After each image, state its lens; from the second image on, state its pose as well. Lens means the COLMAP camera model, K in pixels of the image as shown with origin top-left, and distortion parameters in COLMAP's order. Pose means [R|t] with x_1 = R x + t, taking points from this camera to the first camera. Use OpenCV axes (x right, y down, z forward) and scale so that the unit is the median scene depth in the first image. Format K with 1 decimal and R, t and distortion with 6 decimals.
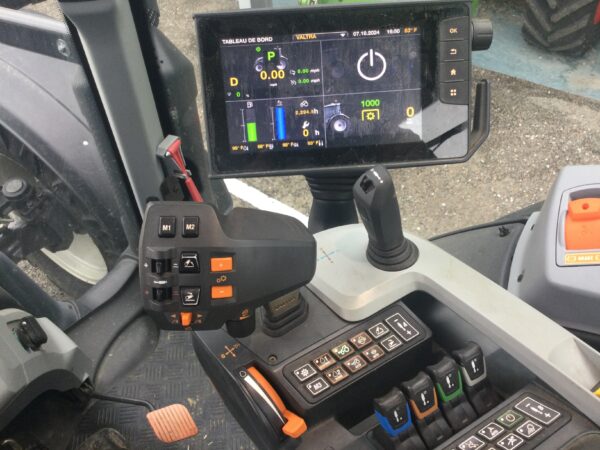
lens RADIAL K [[538.9, 0, 299.9], [0, 538.9, 208.1], [0, 0, 1]] dist [0.005358, -0.005503]
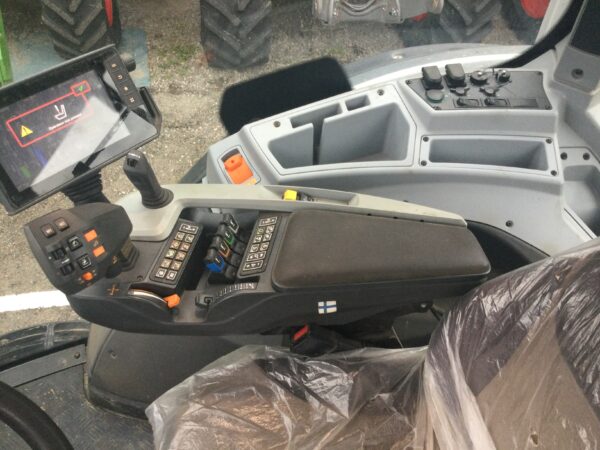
lens RADIAL K [[537.2, 0, 300.0], [0, 537.2, 225.0], [0, 0, 1]] dist [-0.002370, -0.004892]
pose [[0.656672, -0.455961, 0.600734, -0.658985], [0.451046, 0.875827, 0.171712, 0.078297], [-0.604433, 0.158201, 0.780790, -0.621516]]
